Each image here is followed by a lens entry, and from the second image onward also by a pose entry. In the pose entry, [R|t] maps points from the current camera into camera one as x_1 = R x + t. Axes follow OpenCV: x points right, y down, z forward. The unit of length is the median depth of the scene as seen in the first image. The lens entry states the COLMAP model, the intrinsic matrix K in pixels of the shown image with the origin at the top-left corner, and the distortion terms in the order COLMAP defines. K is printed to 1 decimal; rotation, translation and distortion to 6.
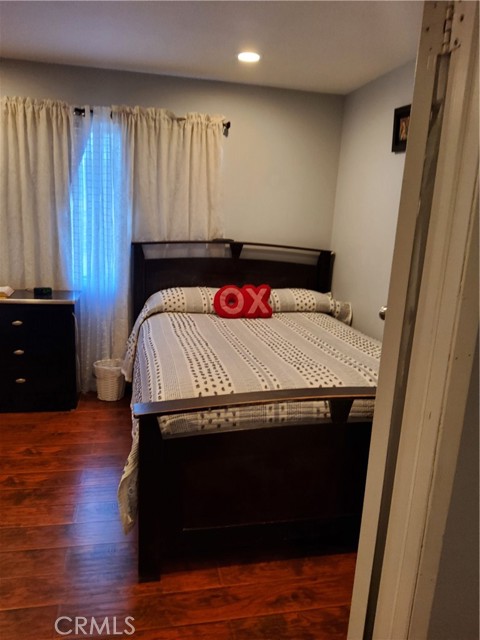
lens RADIAL K [[486.8, 0, 240.0], [0, 486.8, 320.0], [0, 0, 1]] dist [-0.000174, -0.001894]
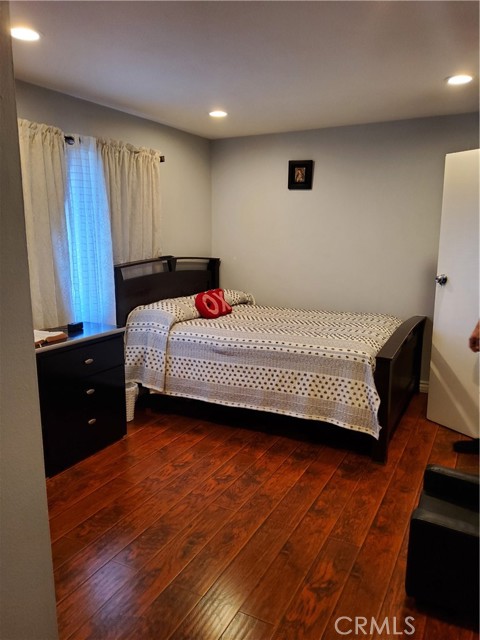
lens RADIAL K [[486.8, 0, 240.0], [0, 486.8, 320.0], [0, 0, 1]] dist [-0.000174, -0.001894]
pose [[0.638314, -0.187315, 0.746638, -0.874606], [0.186190, 0.978711, 0.086360, -0.091106], [-0.746919, 0.083892, 0.659601, 0.126811]]
